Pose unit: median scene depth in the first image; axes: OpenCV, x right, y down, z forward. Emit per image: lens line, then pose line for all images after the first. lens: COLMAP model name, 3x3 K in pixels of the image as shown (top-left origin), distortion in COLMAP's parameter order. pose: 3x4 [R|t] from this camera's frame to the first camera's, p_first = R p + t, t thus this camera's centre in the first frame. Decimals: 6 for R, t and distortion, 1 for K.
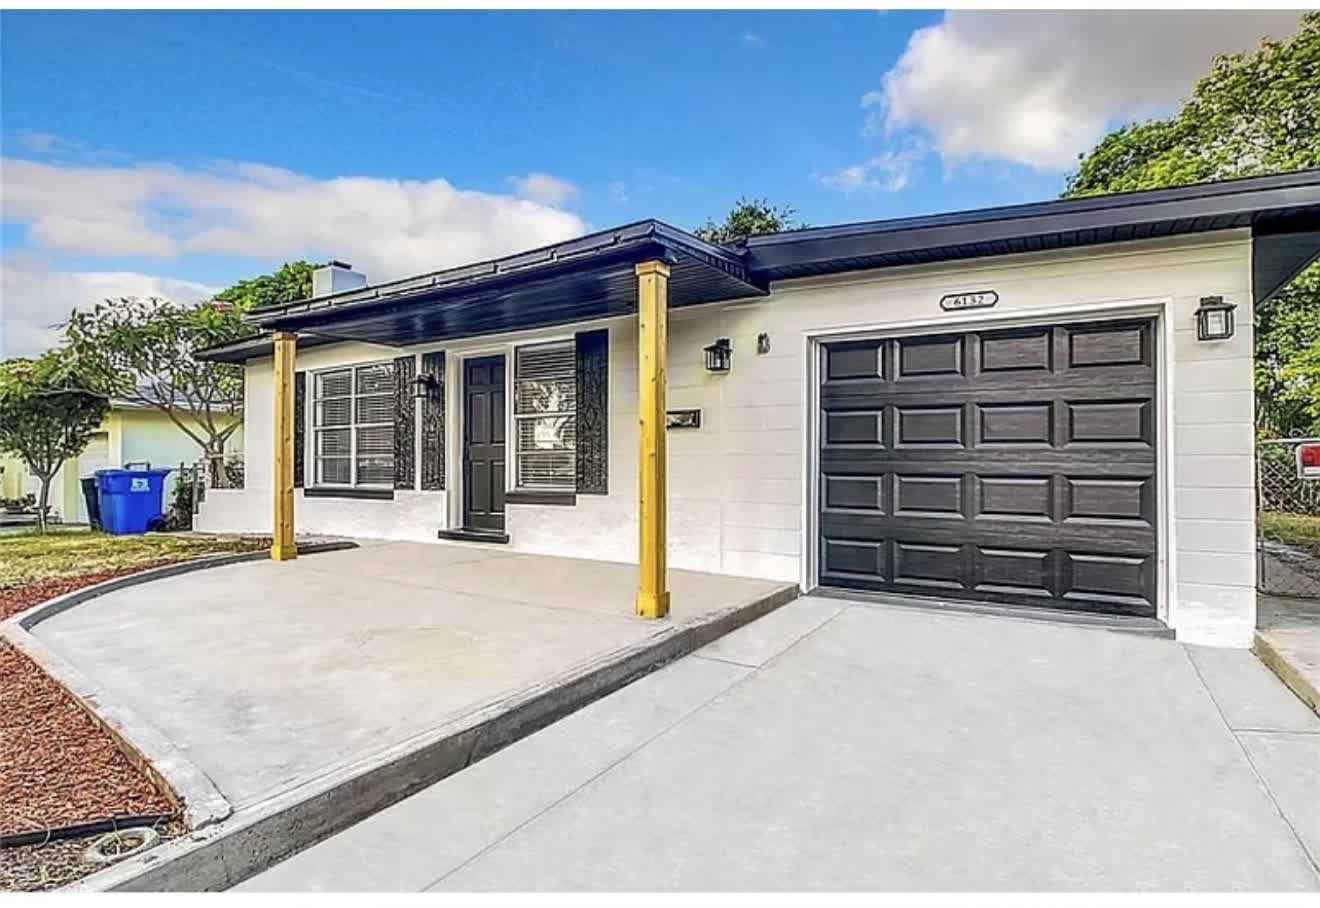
lens RADIAL K [[680.5, 0, 658.3], [0, 680.5, 467.5], [0, 0, 1]] dist [-0.030439, 0.005933]
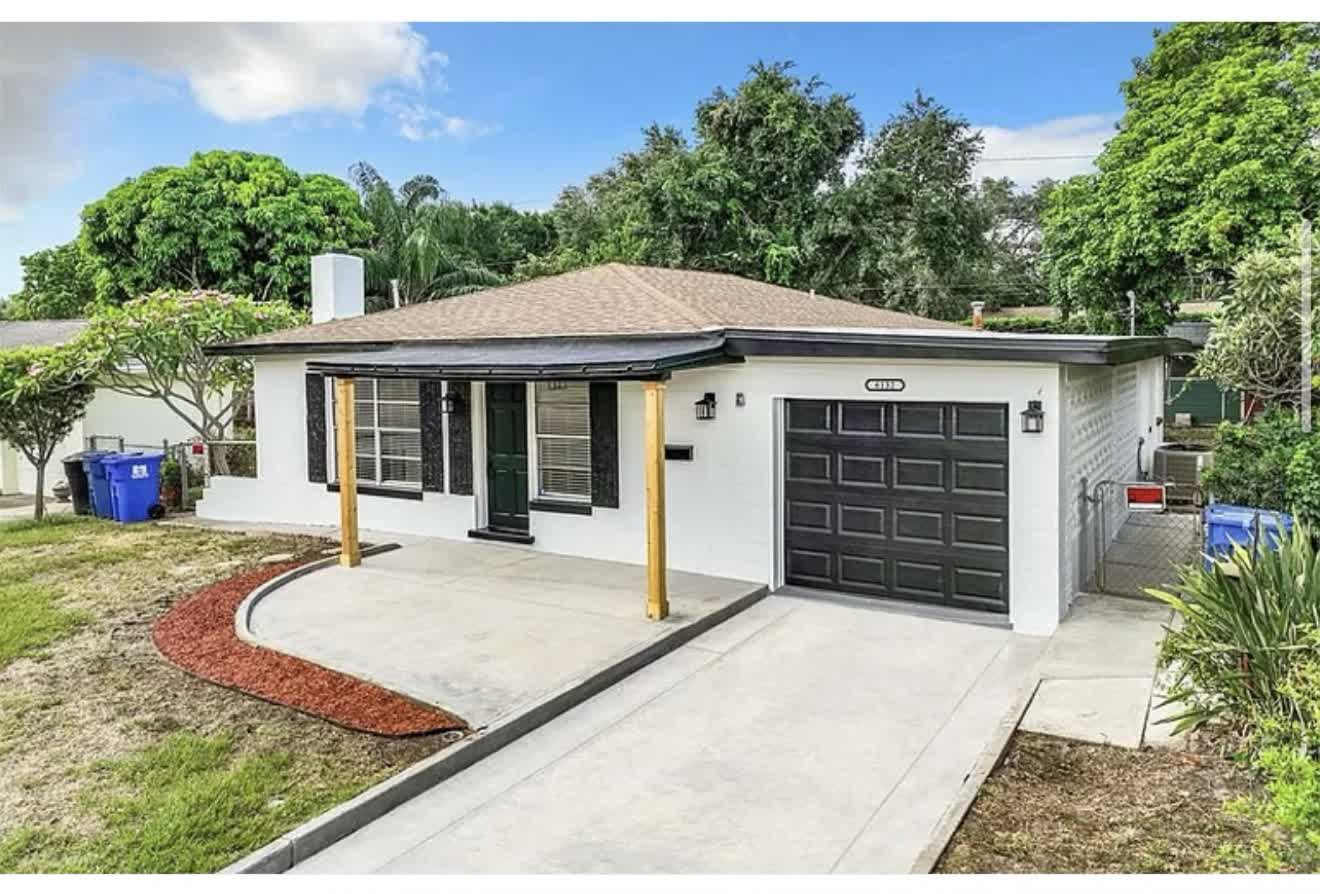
lens RADIAL K [[955.3, 0, 667.2], [0, 955.3, 409.8], [0, 0, 1]] dist [0.001526, -0.009424]
pose [[0.999864, -0.015593, 0.005309, 0.004856], [0.015219, 0.997800, 0.064525, -0.222298], [-0.006304, -0.064435, 0.997902, -0.633049]]
